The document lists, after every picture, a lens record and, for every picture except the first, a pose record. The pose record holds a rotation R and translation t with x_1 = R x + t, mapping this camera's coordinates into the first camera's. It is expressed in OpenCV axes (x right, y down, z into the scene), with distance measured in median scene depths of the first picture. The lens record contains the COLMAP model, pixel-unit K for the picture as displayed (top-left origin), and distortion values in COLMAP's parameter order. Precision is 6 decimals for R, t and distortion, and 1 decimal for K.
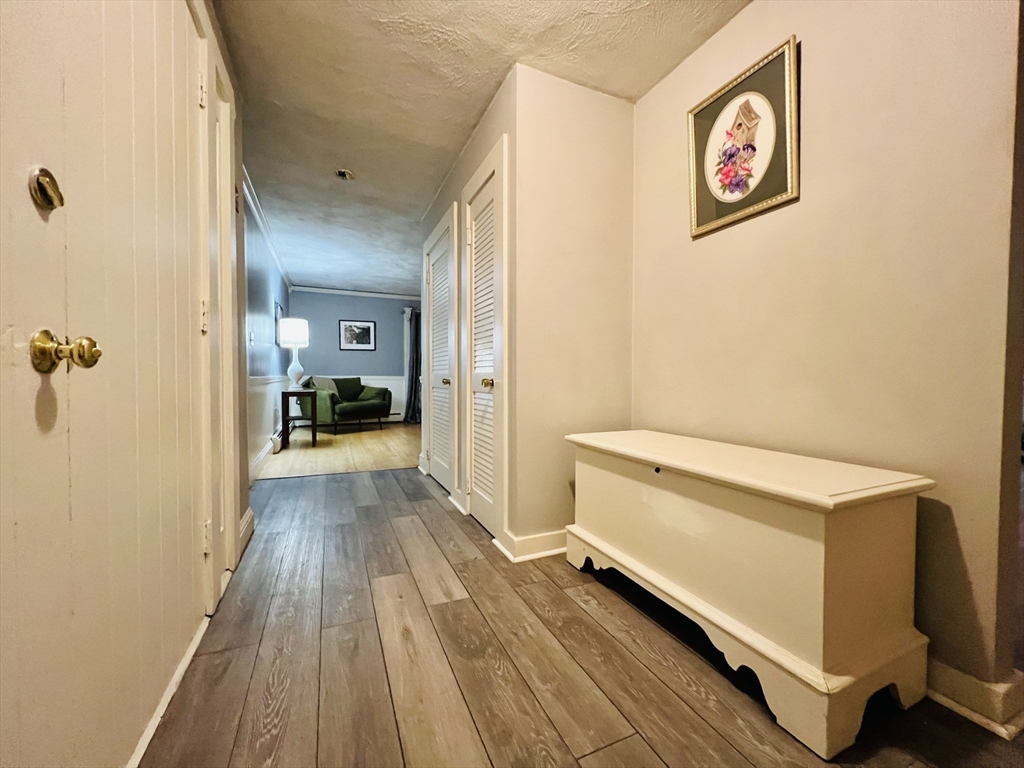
lens RADIAL K [[407.3, 0, 511.0], [0, 407.3, 381.0], [0, 0, 1]] dist [-0.003630, -0.001139]
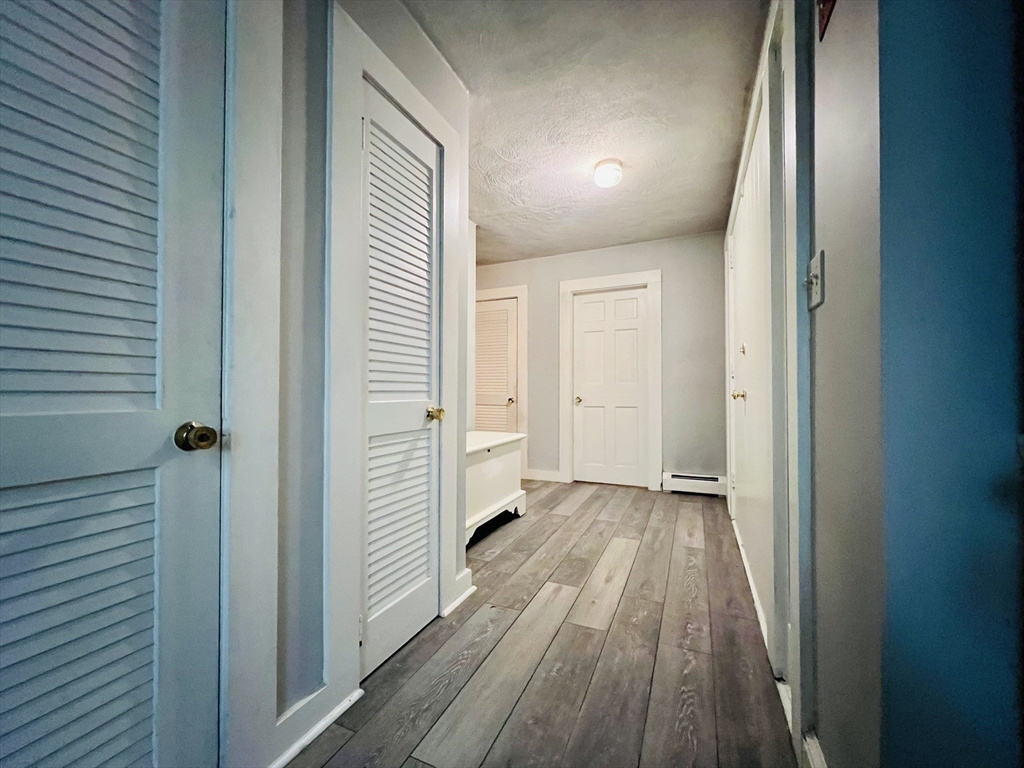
lens RADIAL K [[420.2, 0, 510.1], [0, 420.2, 387.0], [0, 0, 1]] dist [-0.002281, -0.000148]
pose [[-0.671685, 0.004469, 0.740823, -0.717776], [0.005115, 0.999986, -0.001395, -0.040319], [-0.740819, 0.002852, -0.671698, 1.433399]]
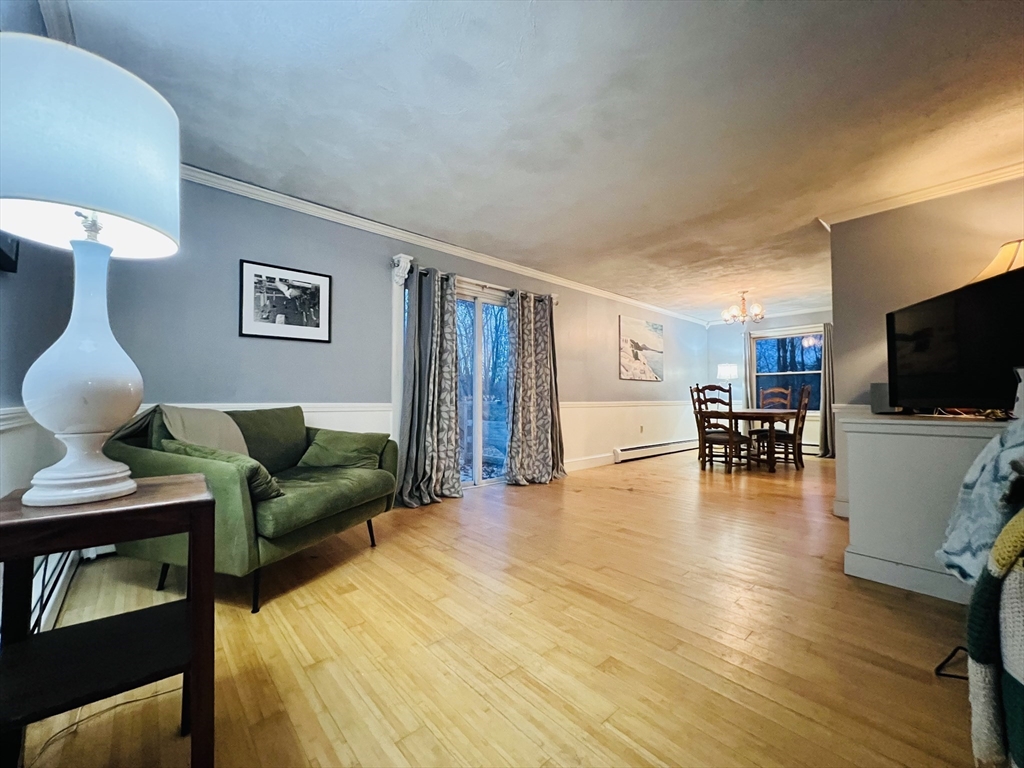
lens RADIAL K [[407.3, 0, 511.3], [0, 407.3, 382.9], [0, 0, 1]] dist [-0.003630, -0.001139]
pose [[0.951836, 0.009936, 0.306447, -0.337726], [0.006816, 0.998542, -0.053546, -0.010760], [-0.306533, 0.053056, 0.950380, 0.641488]]
